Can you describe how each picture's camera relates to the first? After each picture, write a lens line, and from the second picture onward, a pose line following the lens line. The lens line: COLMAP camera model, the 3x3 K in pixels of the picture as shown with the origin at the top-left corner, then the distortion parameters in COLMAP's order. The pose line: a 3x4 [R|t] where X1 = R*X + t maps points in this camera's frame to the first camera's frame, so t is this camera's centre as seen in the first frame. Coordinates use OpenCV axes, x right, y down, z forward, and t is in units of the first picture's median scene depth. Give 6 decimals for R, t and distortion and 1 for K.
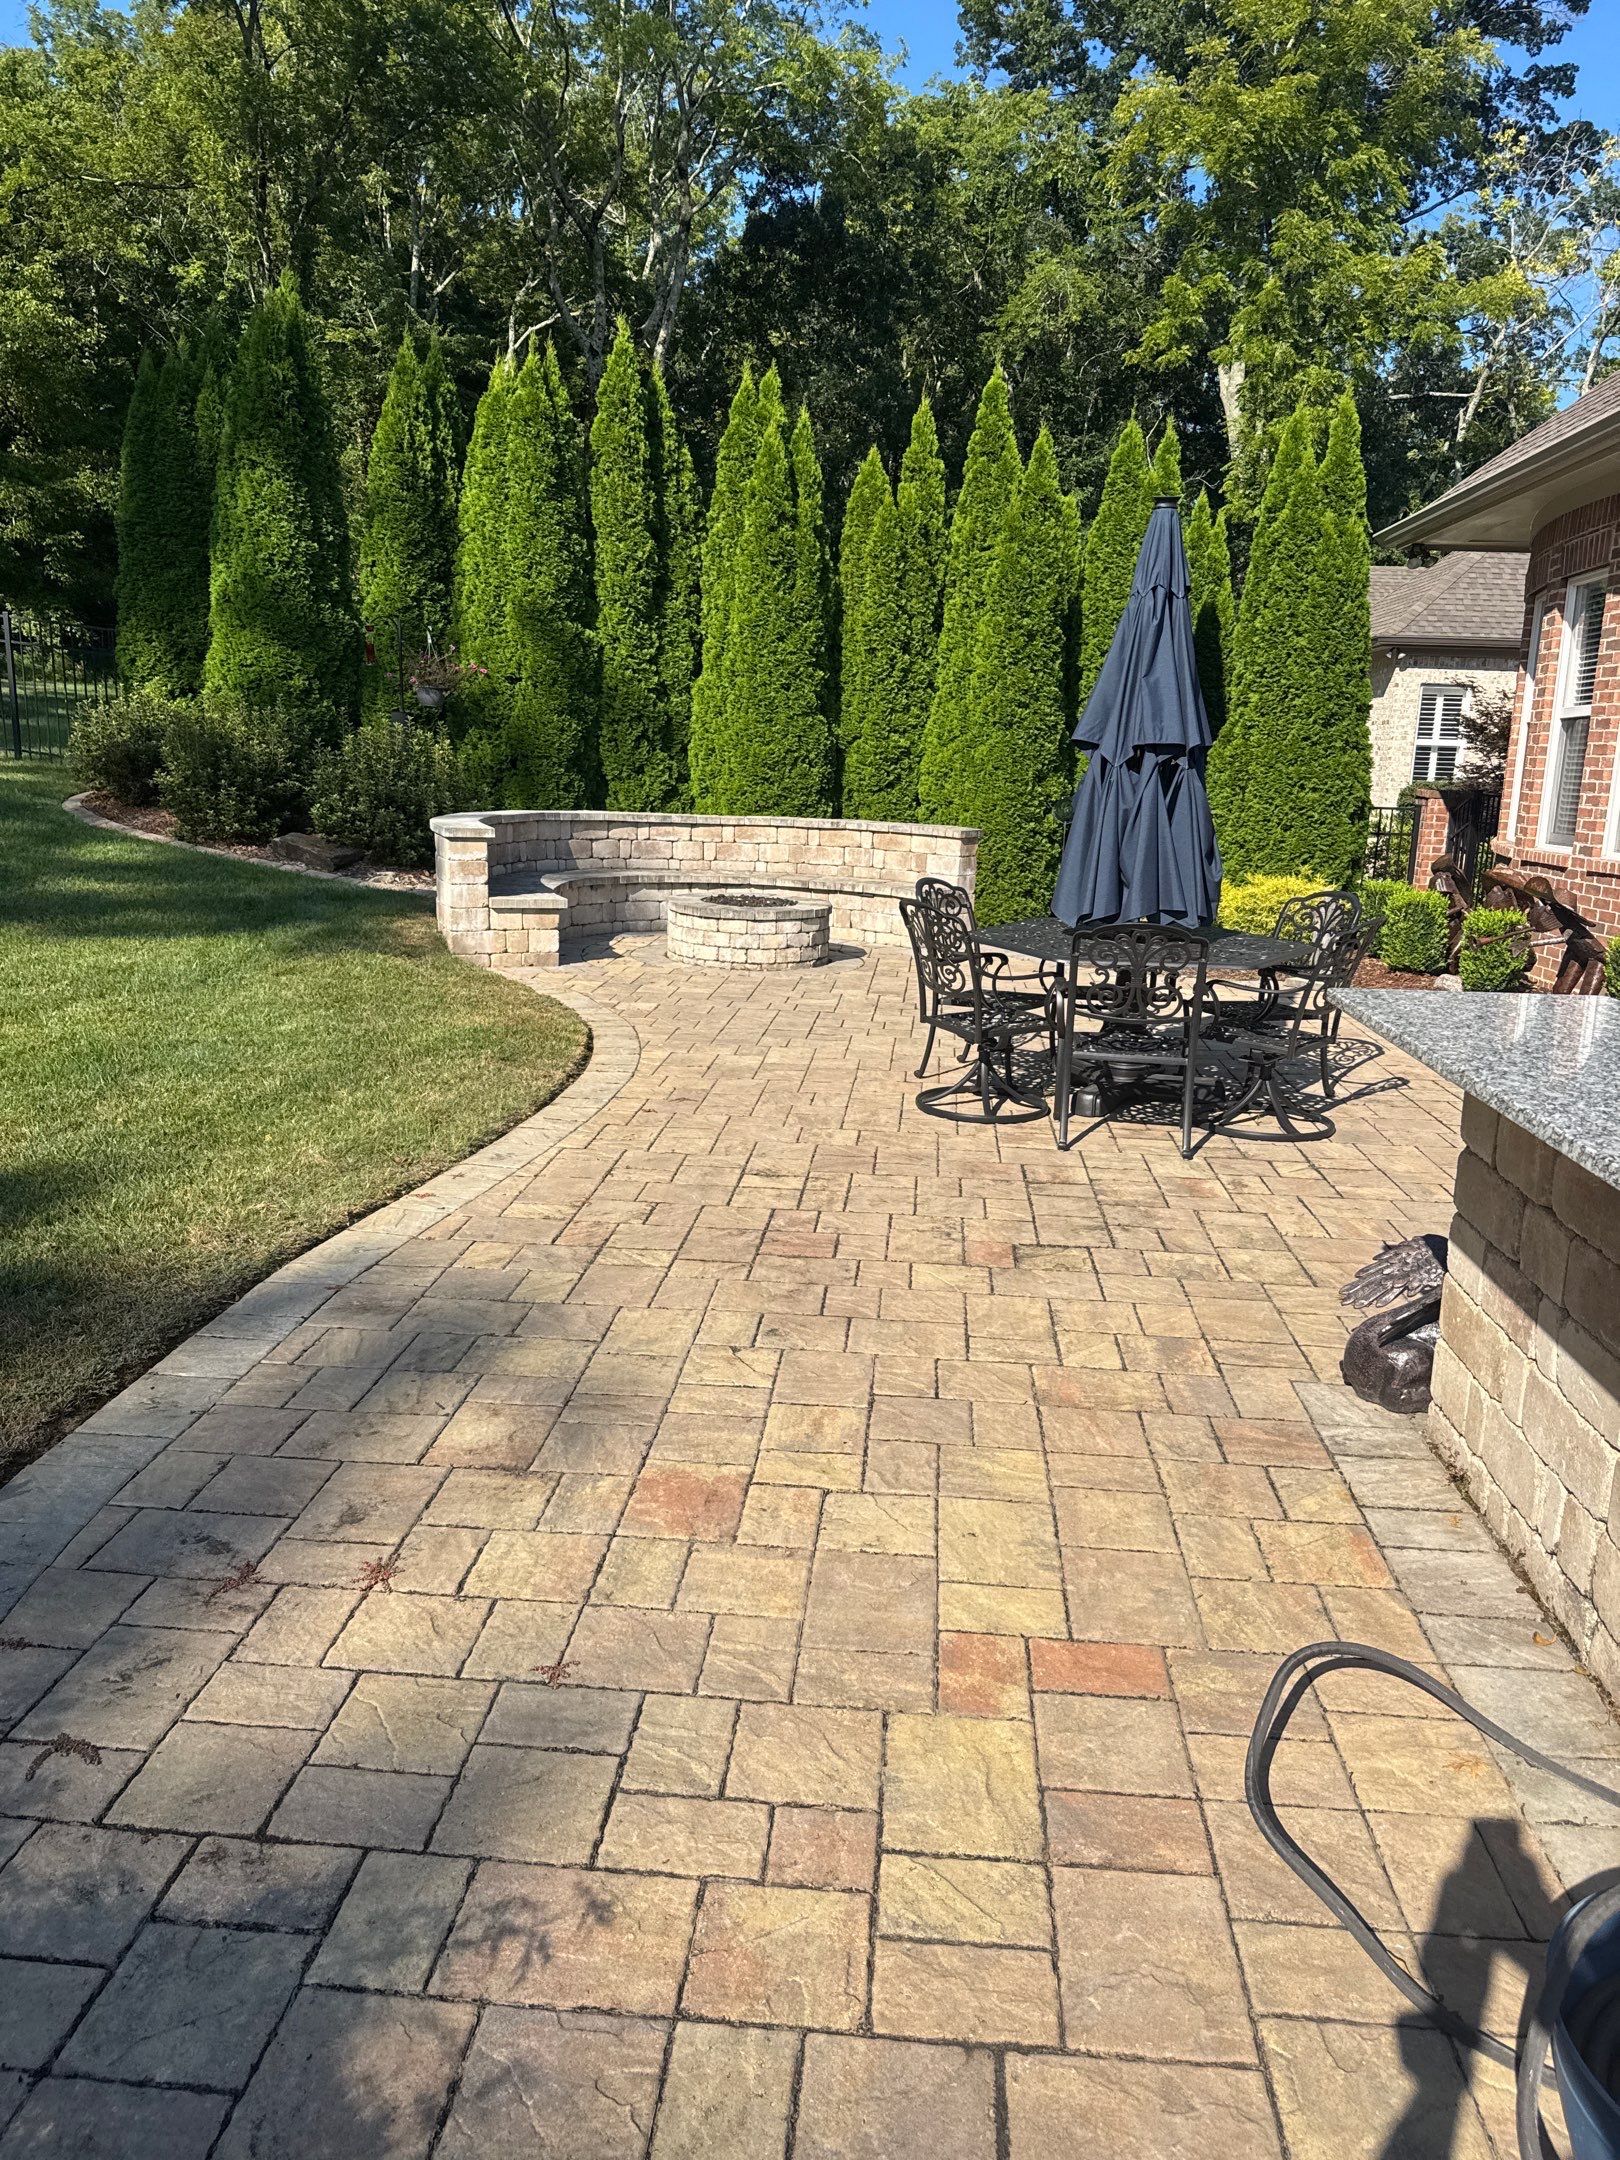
lens RADIAL K [[1553.5, 0, 825.3], [0, 1553.5, 1085.0], [0, 0, 1]] dist [0.110701, -0.171860]
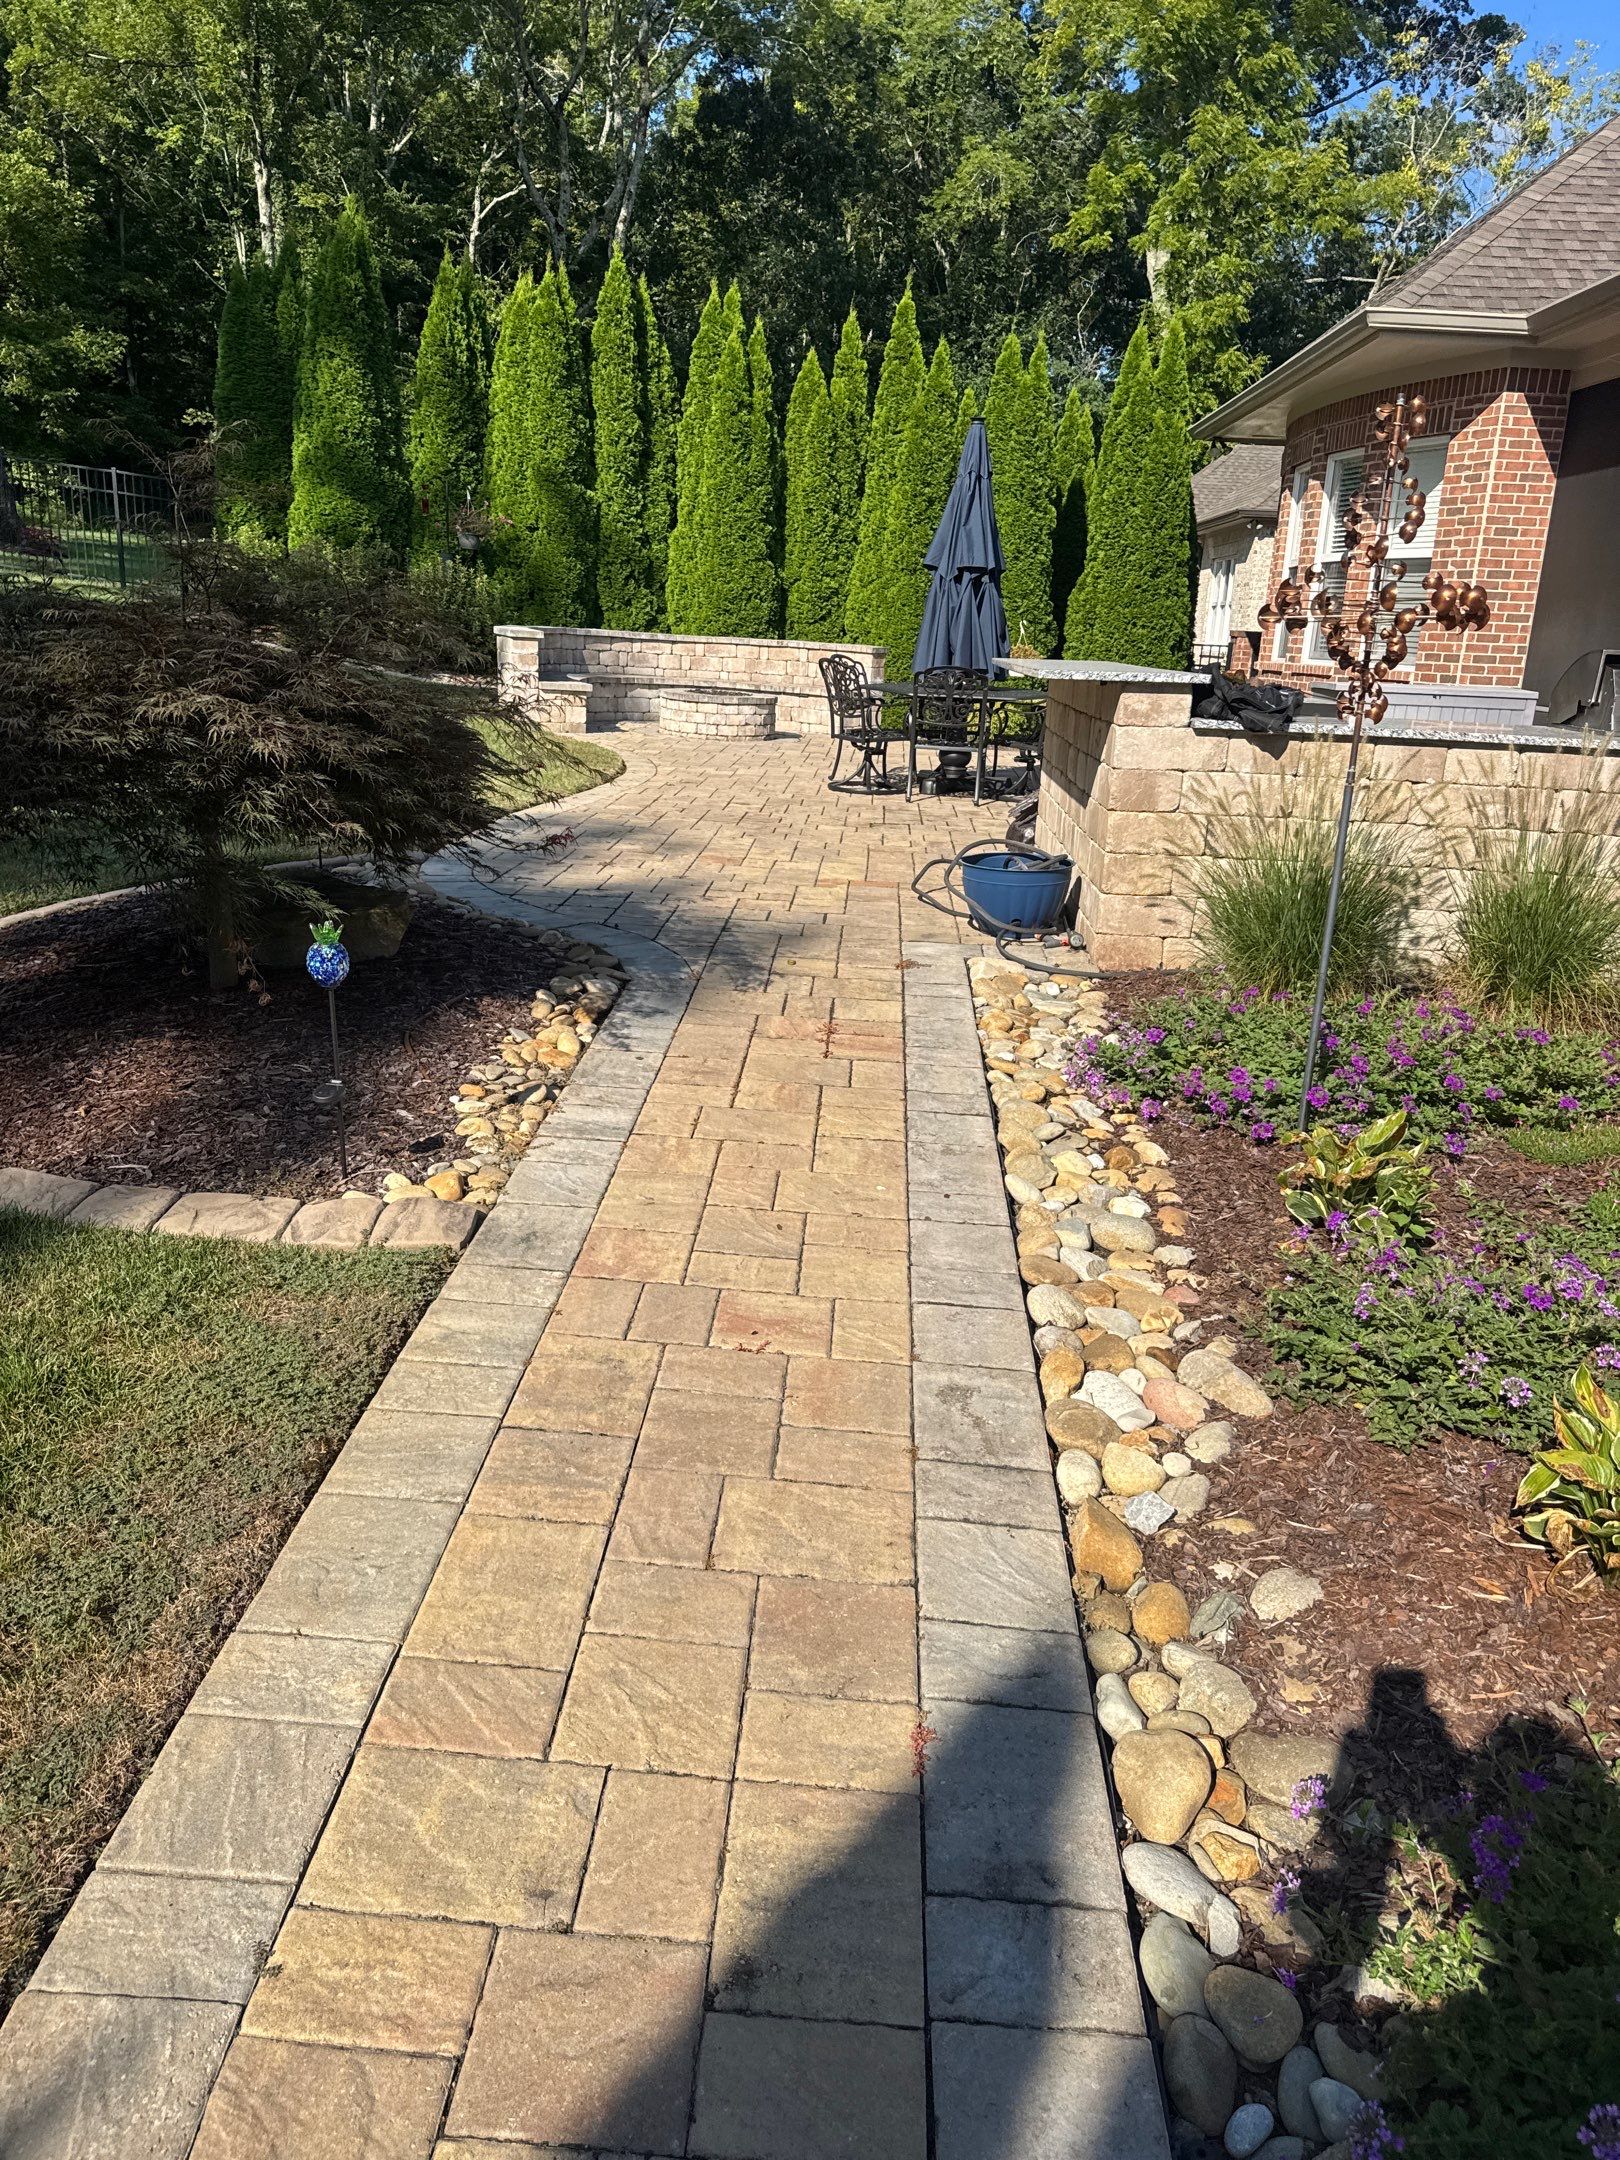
lens RADIAL K [[1568.2, 0, 810.0], [0, 1568.2, 1080.0], [0, 0, 1]] dist [0.065109, -0.093756]
pose [[0.999567, 0.008070, 0.028303, -0.002877], [-0.010097, 0.997339, 0.072197, 0.095679], [-0.027645, -0.072452, 0.996989, -0.329350]]
